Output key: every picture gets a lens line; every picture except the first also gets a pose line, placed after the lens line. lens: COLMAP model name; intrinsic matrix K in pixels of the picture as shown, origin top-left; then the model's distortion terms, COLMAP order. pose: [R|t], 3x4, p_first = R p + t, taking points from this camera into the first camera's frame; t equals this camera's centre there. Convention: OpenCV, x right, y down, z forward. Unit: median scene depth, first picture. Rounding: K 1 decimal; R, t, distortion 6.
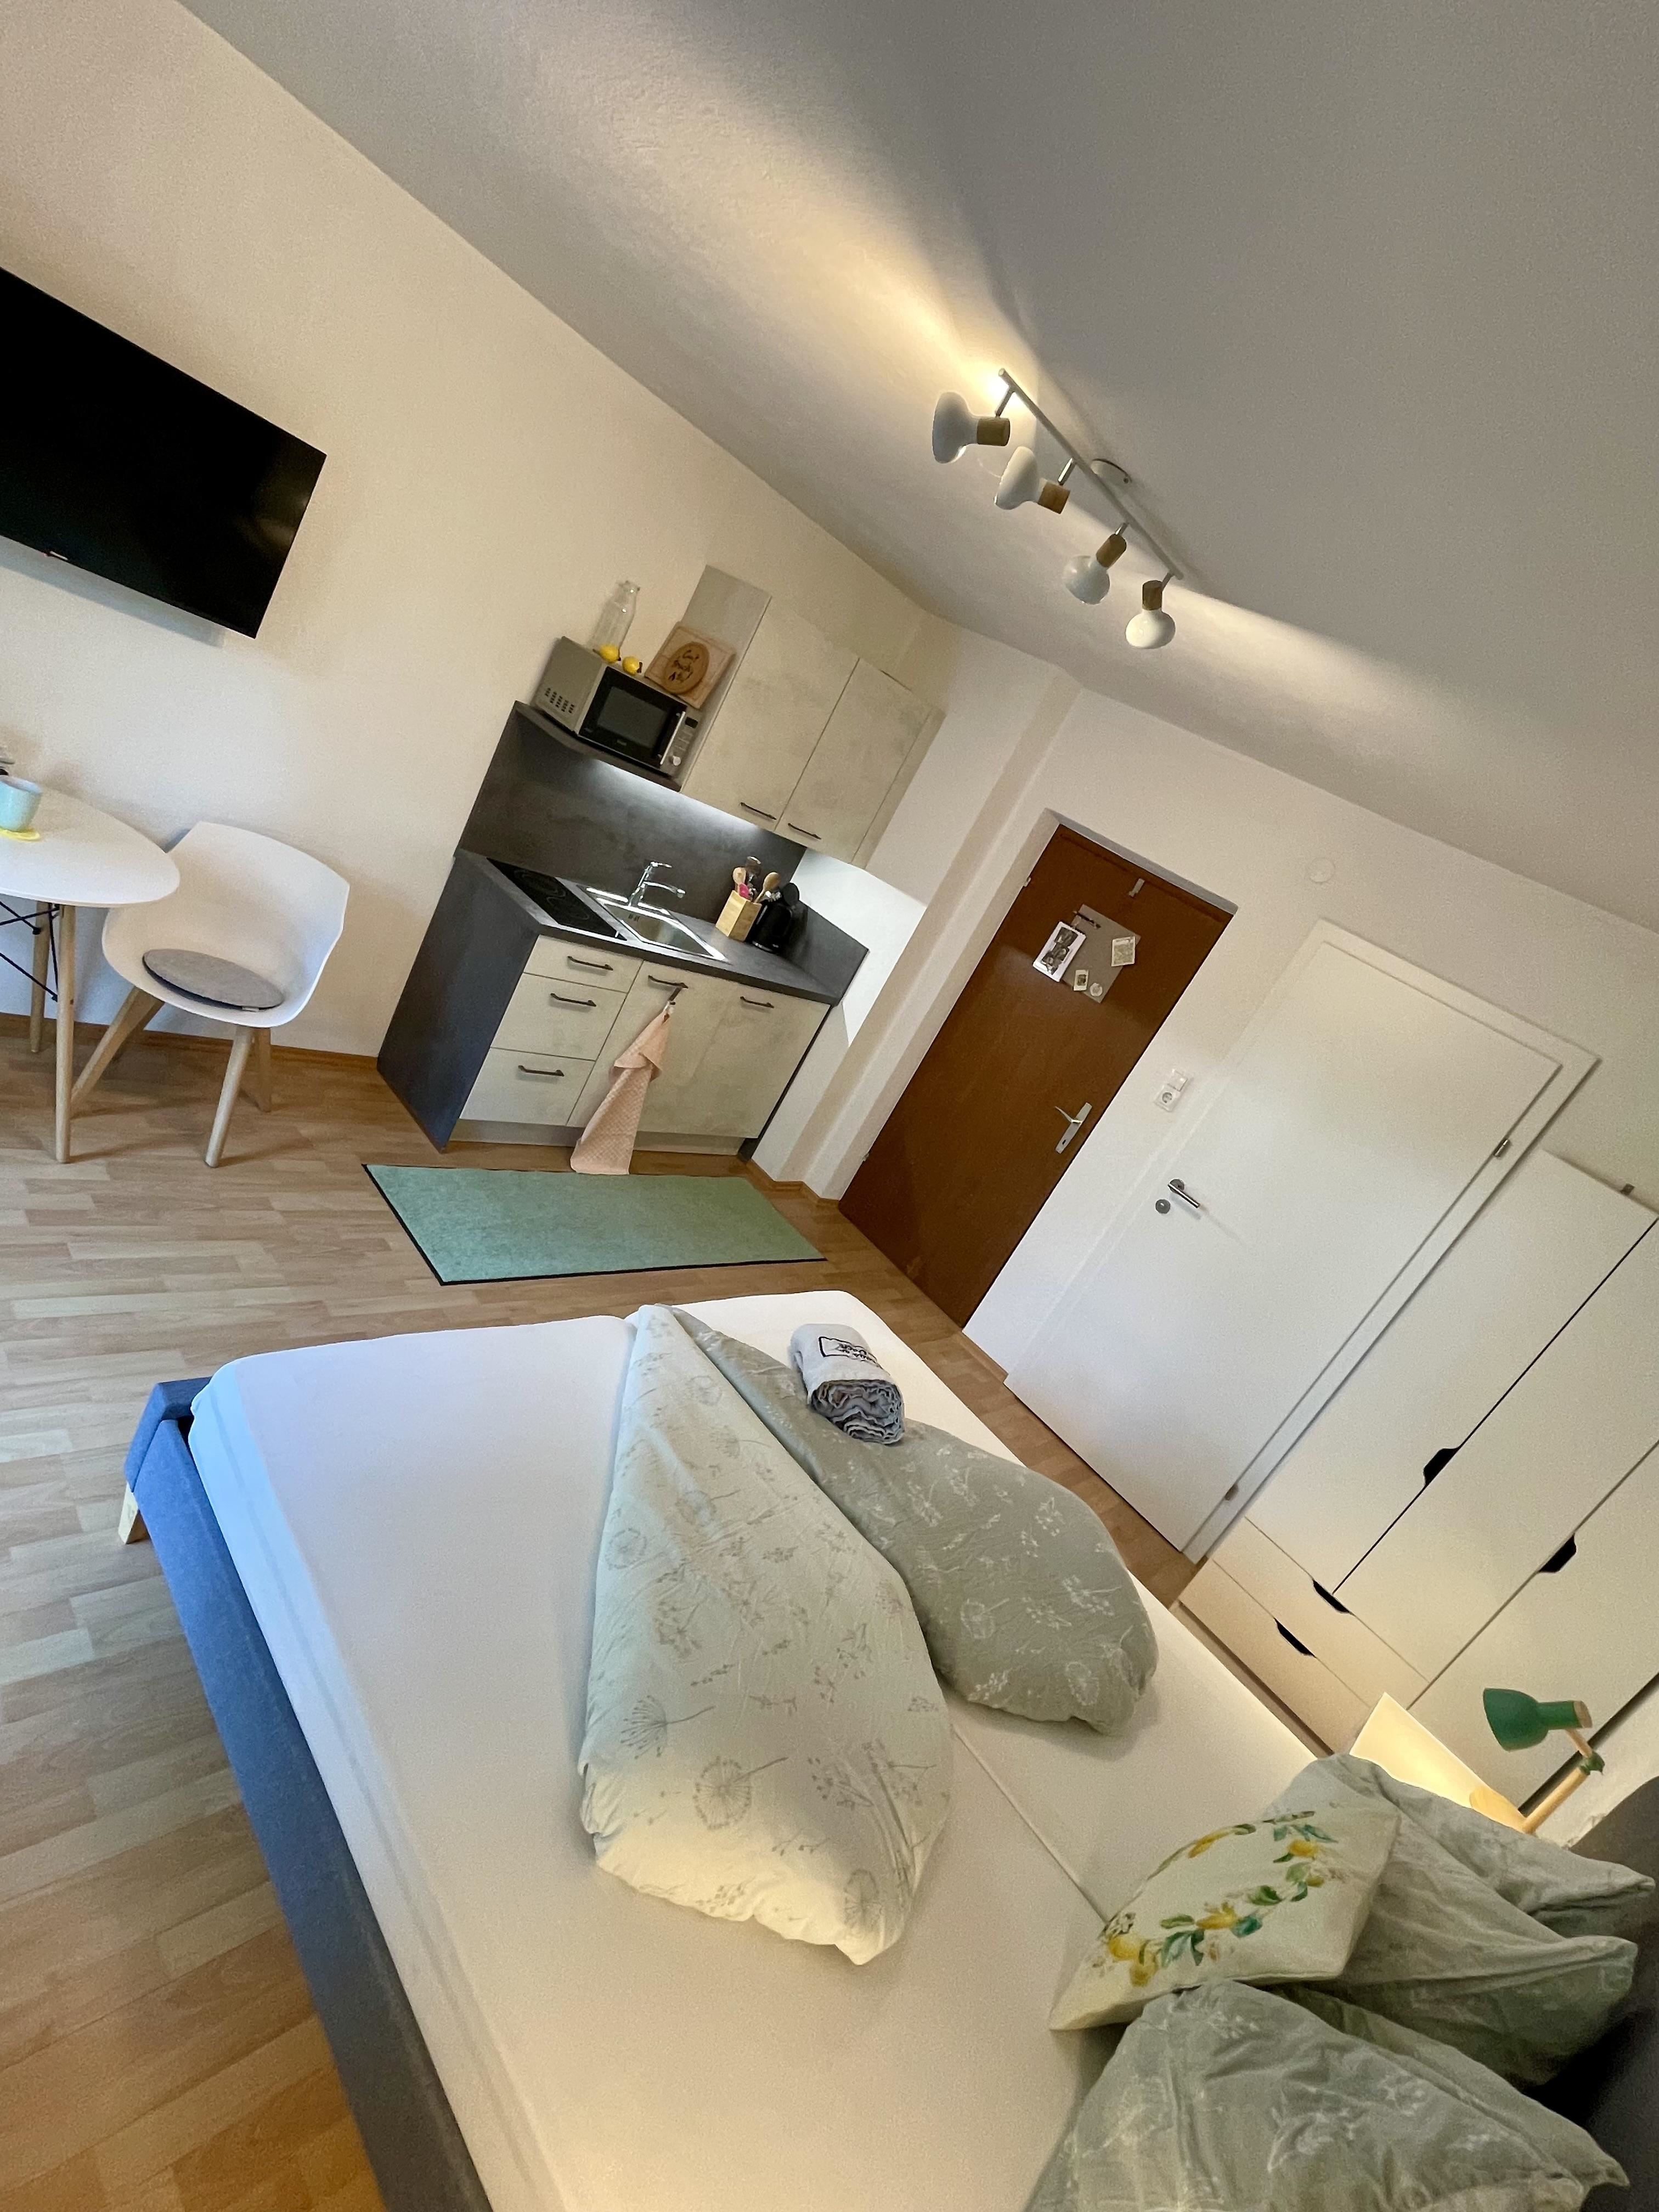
lens RADIAL K [[1041.3, 0, 831.7], [0, 1041.3, 1096.8], [0, 0, 1]] dist [-0.016538, -0.000339]
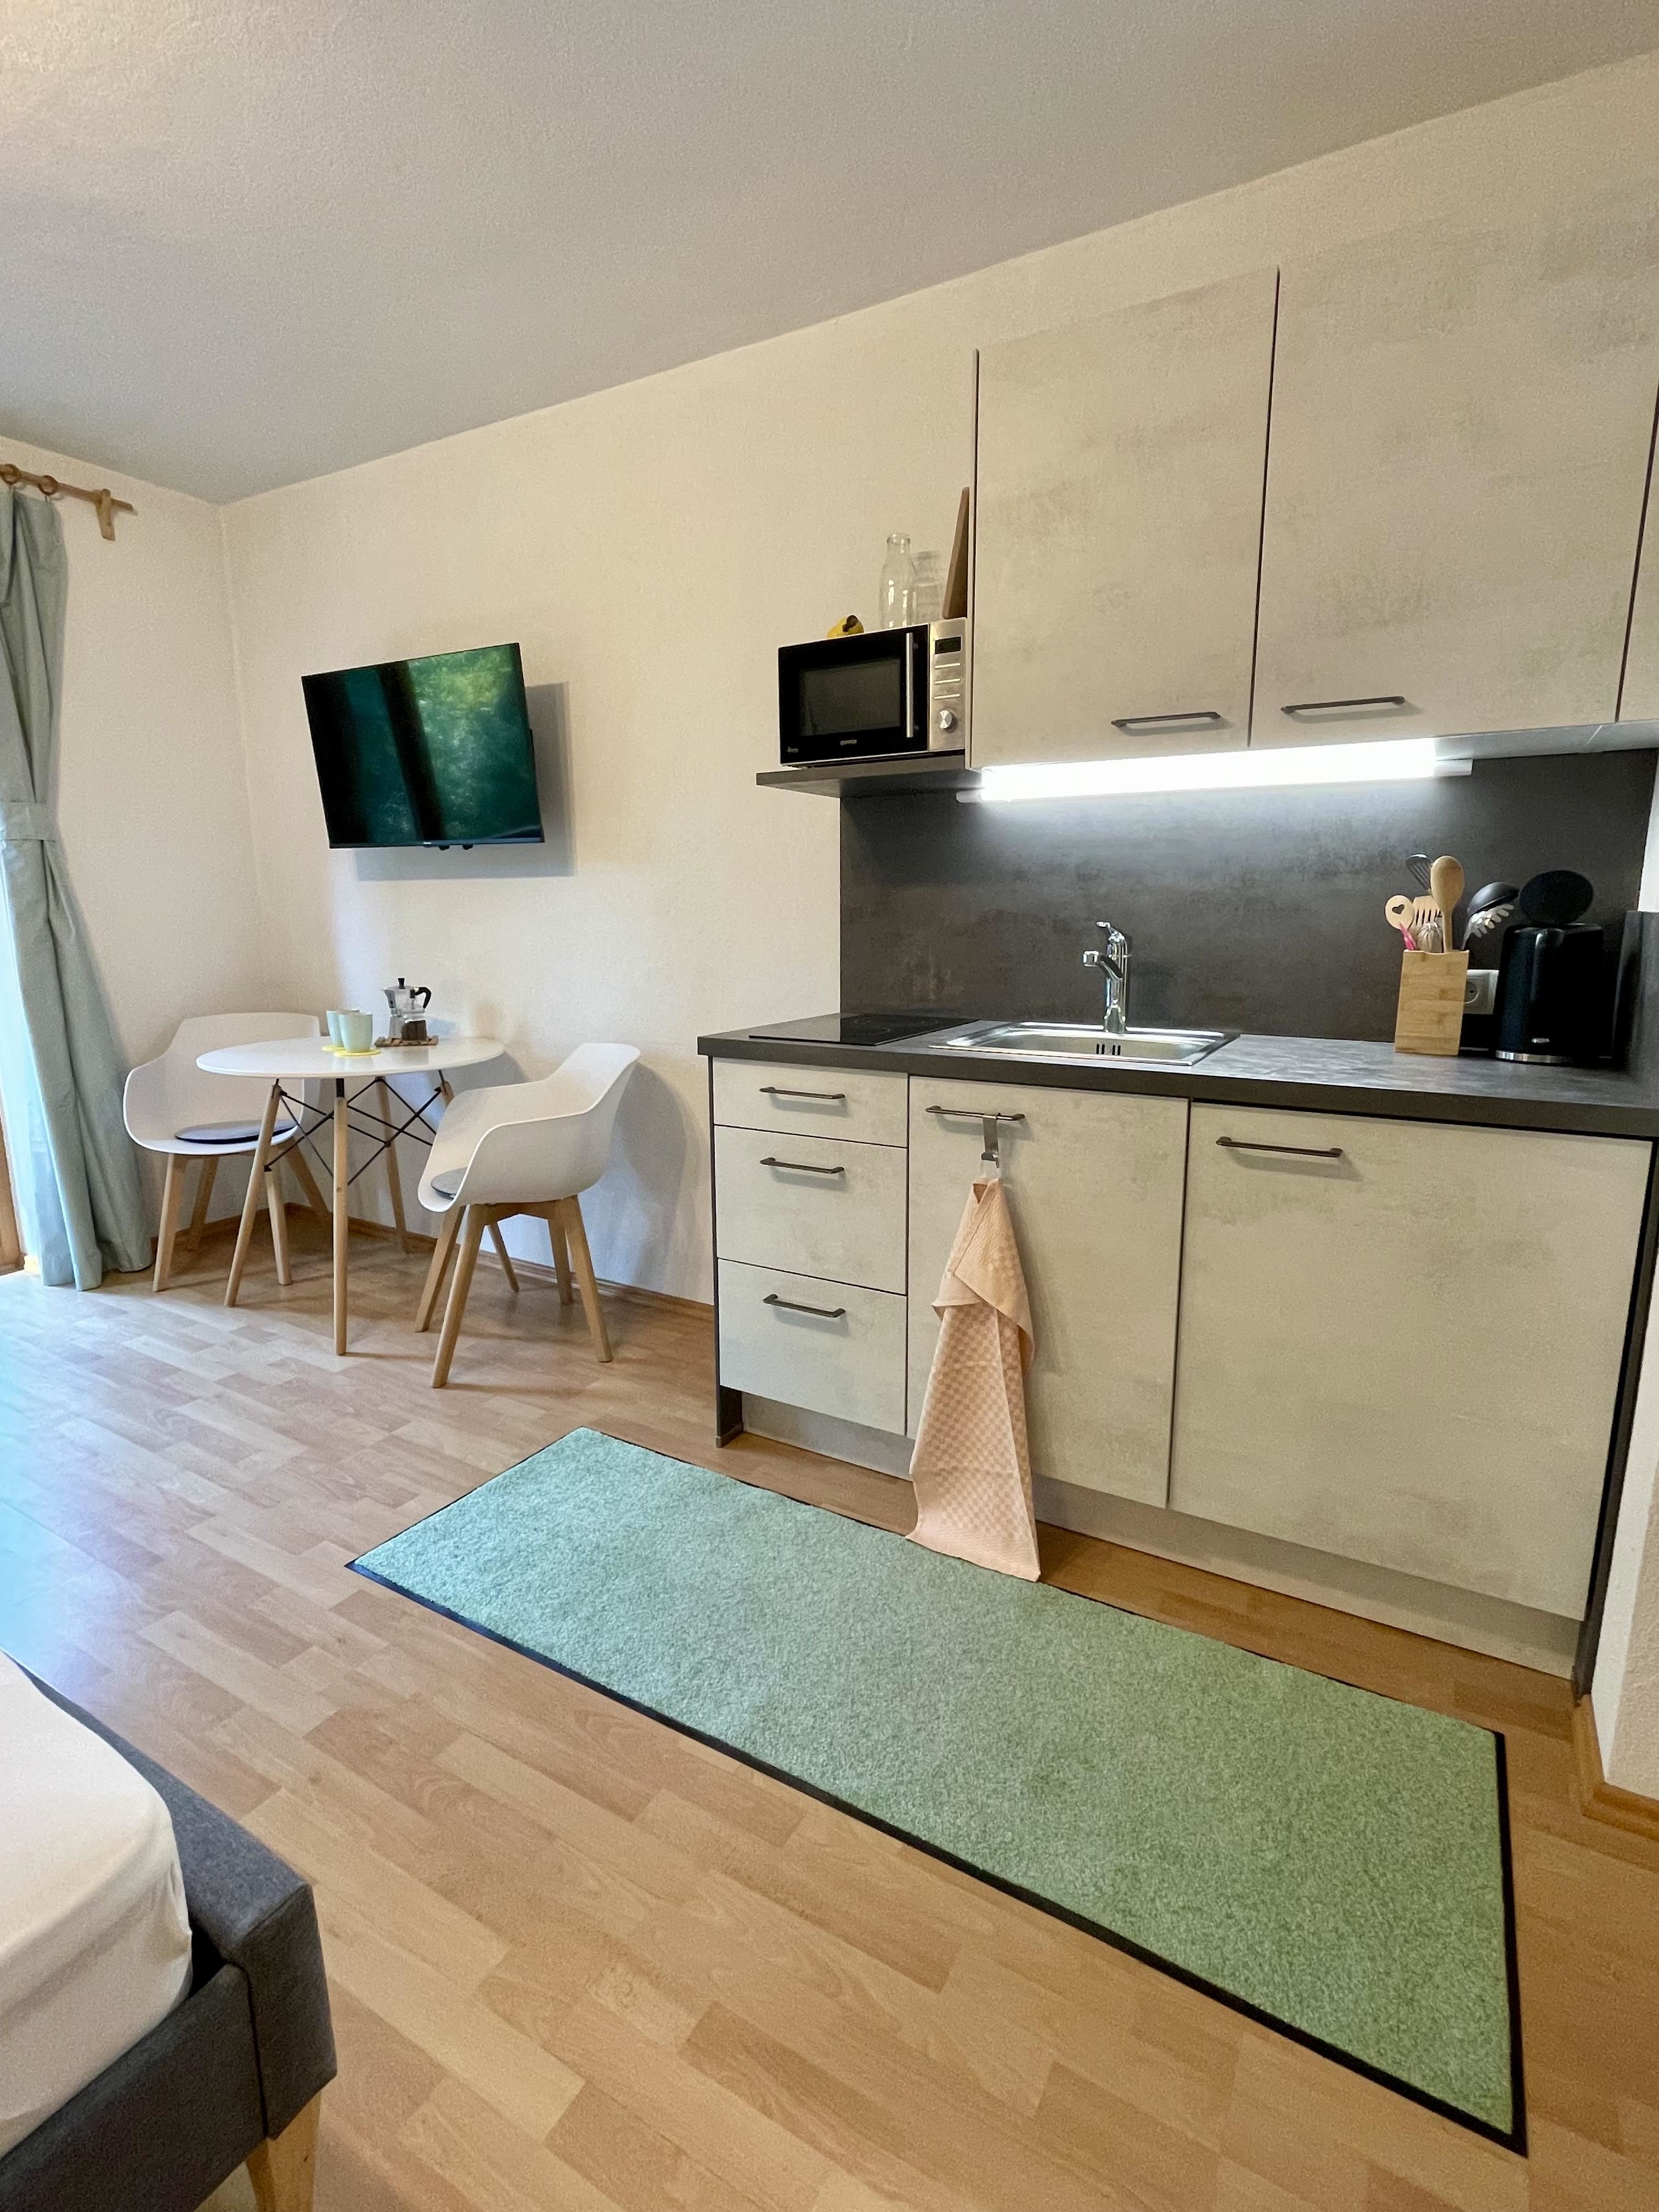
lens RADIAL K [[1041.3, 0, 831.7], [0, 1041.3, 1096.8], [0, 0, 1]] dist [-0.016538, -0.000339]
pose [[0.205468, -0.307901, -0.928967, 0.291734], [-0.201632, 0.915537, -0.348047, 0.065265], [0.957668, 0.258822, 0.126031, 0.932311]]
